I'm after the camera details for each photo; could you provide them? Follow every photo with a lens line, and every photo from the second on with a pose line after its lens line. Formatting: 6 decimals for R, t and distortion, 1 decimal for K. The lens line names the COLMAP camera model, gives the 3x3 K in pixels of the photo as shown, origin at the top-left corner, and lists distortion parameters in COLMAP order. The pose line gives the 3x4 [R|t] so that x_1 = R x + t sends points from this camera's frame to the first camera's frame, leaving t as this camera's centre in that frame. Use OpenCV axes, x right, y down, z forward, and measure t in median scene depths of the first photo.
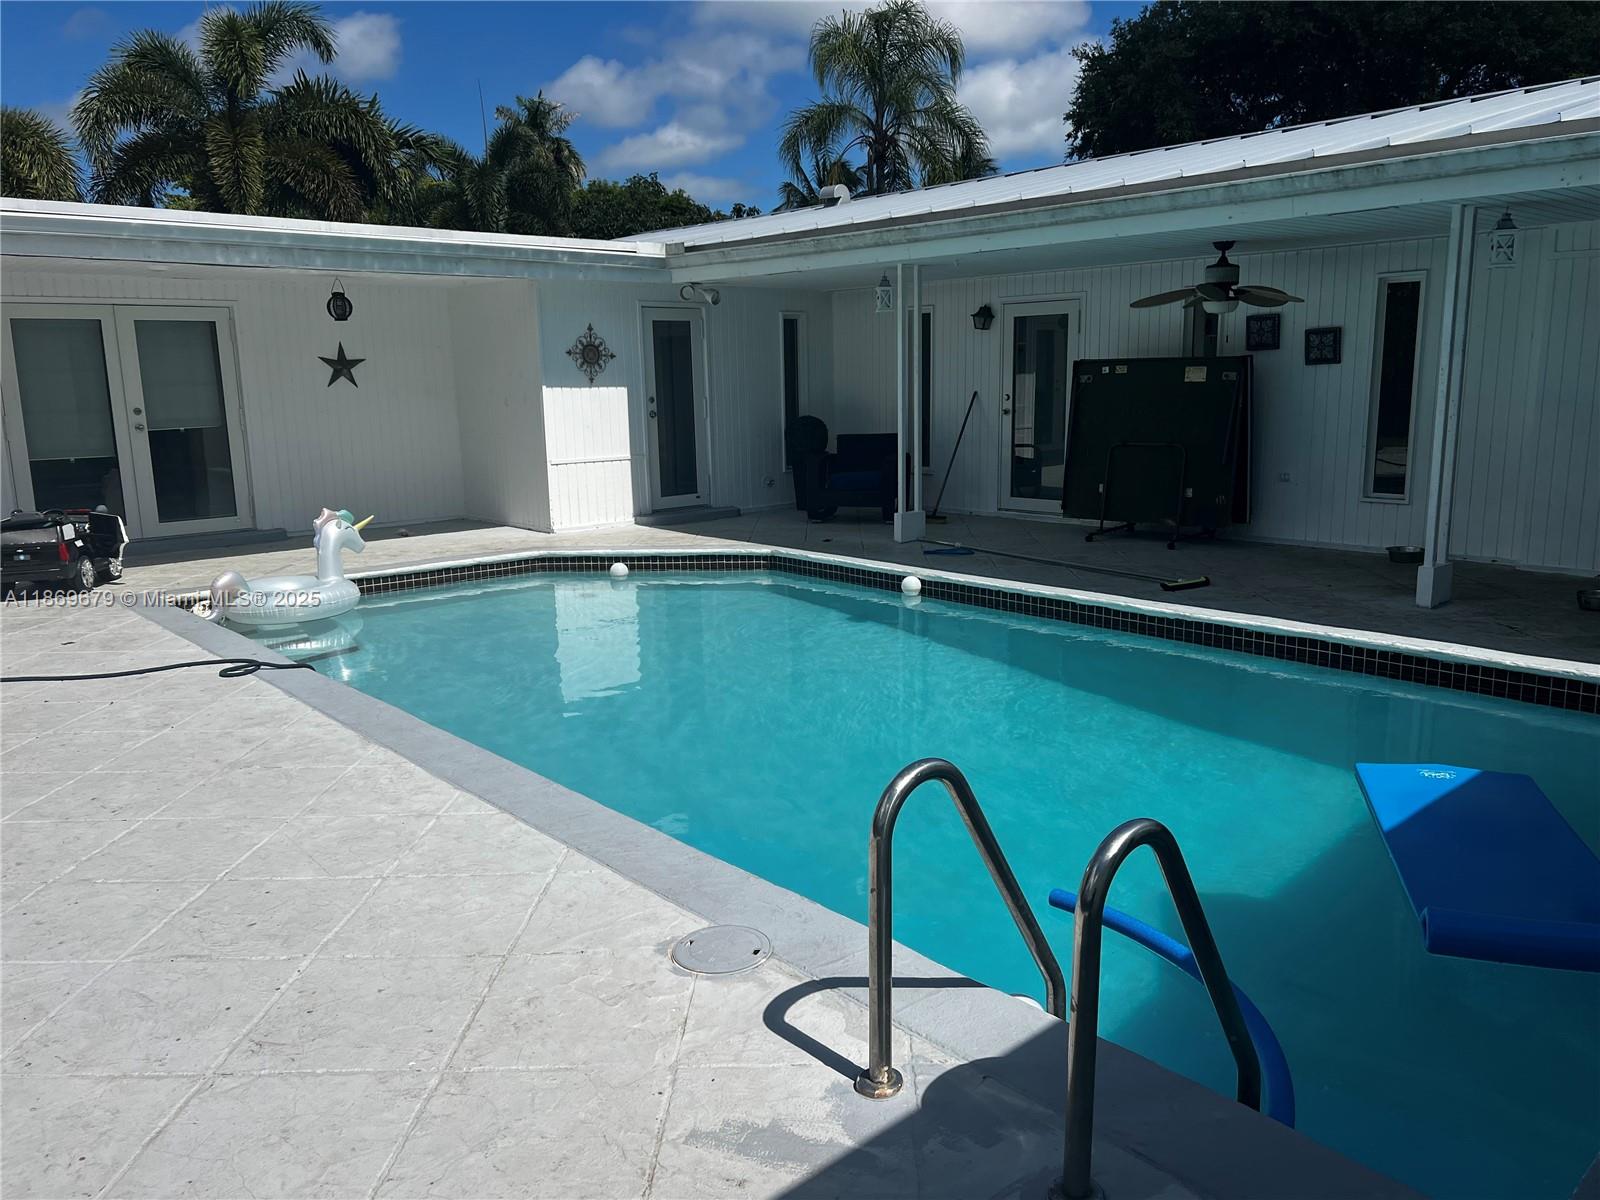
lens RADIAL K [[1200.1, 0, 800.1], [0, 1200.1, 597.3], [0, 0, 1]] dist [0.044160, -0.053285]
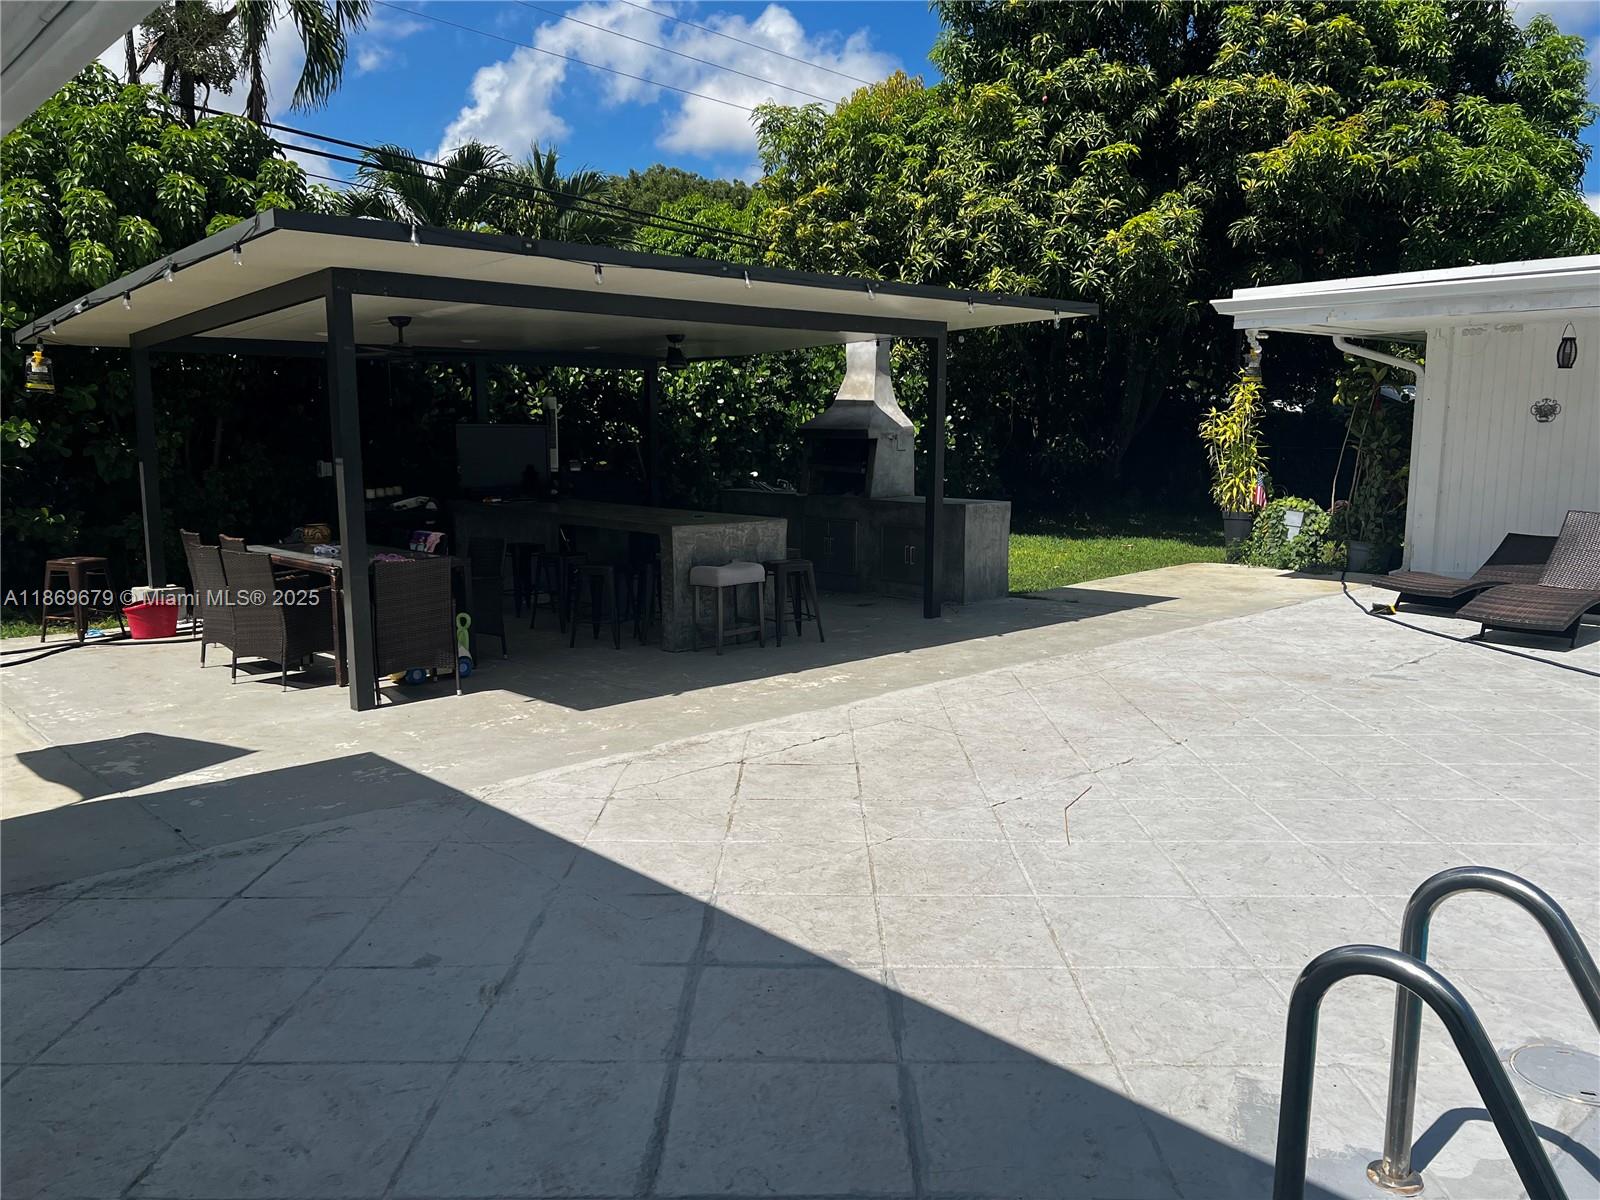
lens RADIAL K [[1200.1, 0, 802.9], [0, 1200.1, 608.8], [0, 0, 1]] dist [0.044160, -0.053285]
pose [[0.014806, 0.174134, -0.984611, 0.699283], [-0.192370, 0.966819, 0.168094, -0.070614], [0.981211, 0.186920, 0.047813, 0.331089]]
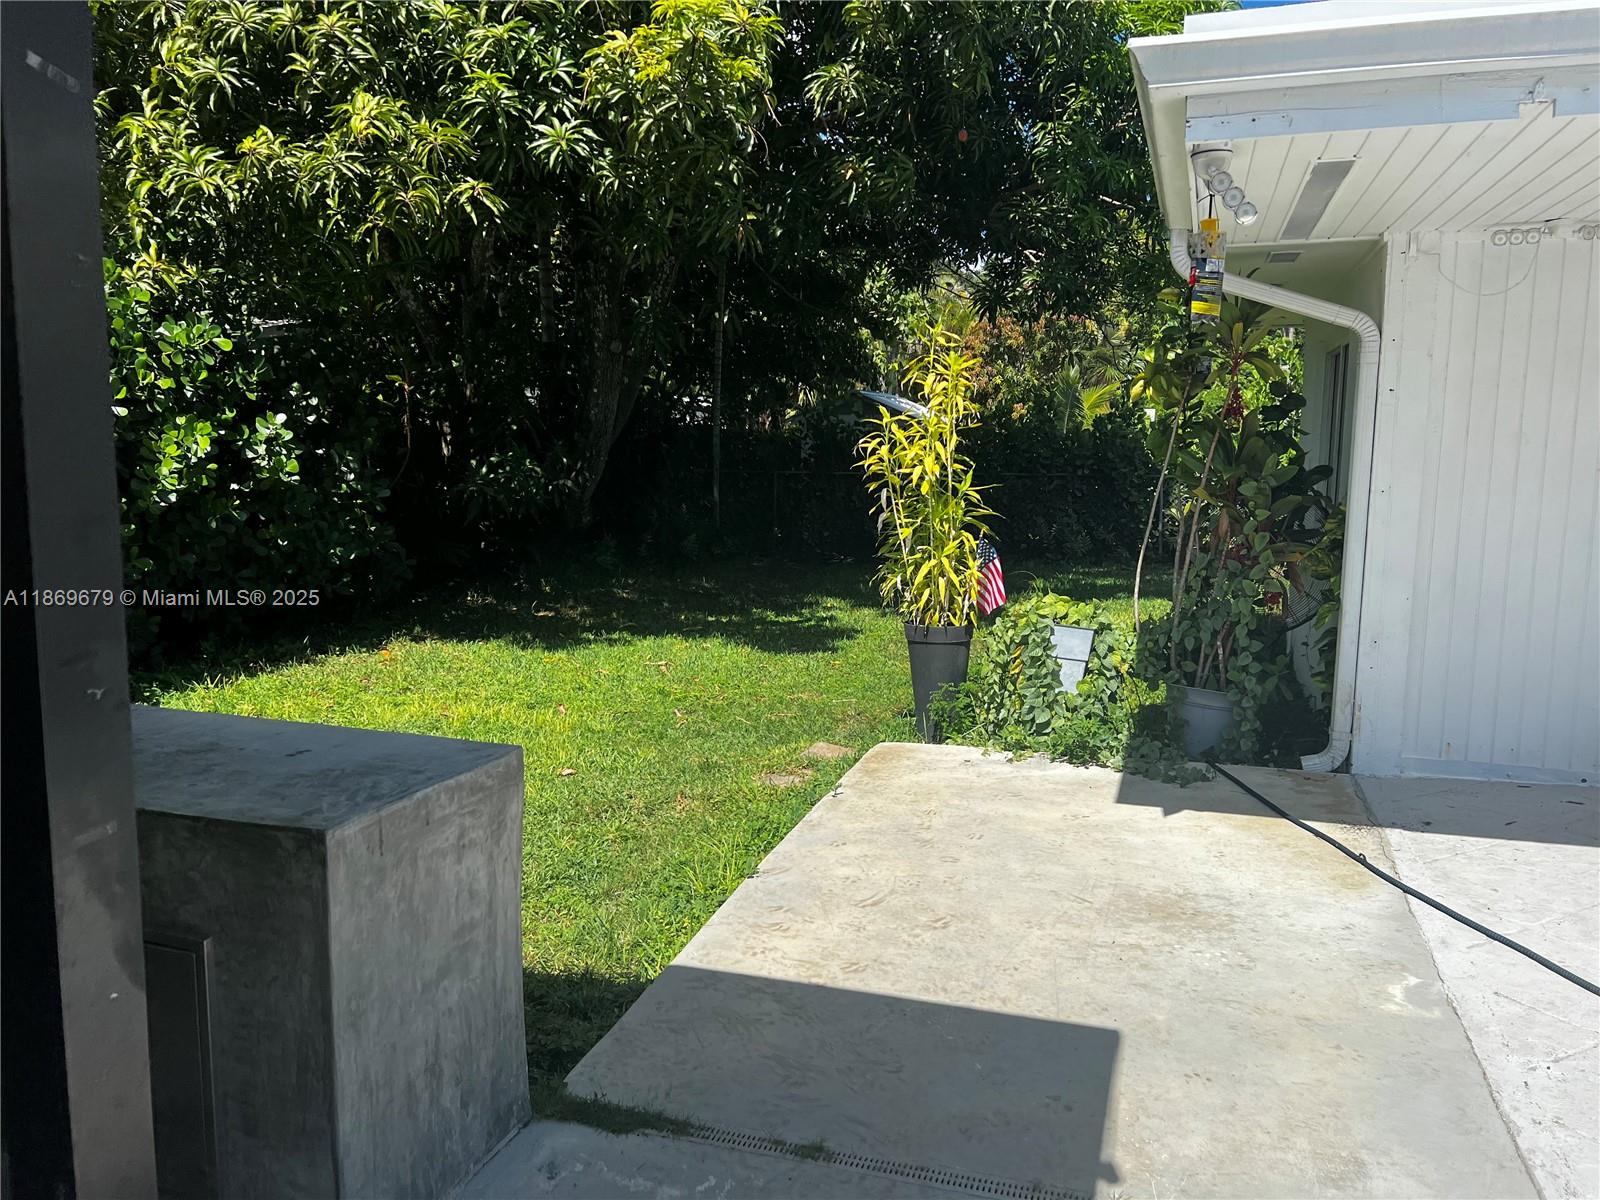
lens RADIAL K [[1200.1, 0, 807.4], [0, 1200.1, 587.6], [0, 0, 1]] dist [0.044160, -0.053285]
pose [[0.497823, 0.134883, -0.856726, -0.161344], [-0.187102, 0.981274, 0.045771, -0.078198], [0.846856, 0.137510, 0.513737, 0.468350]]
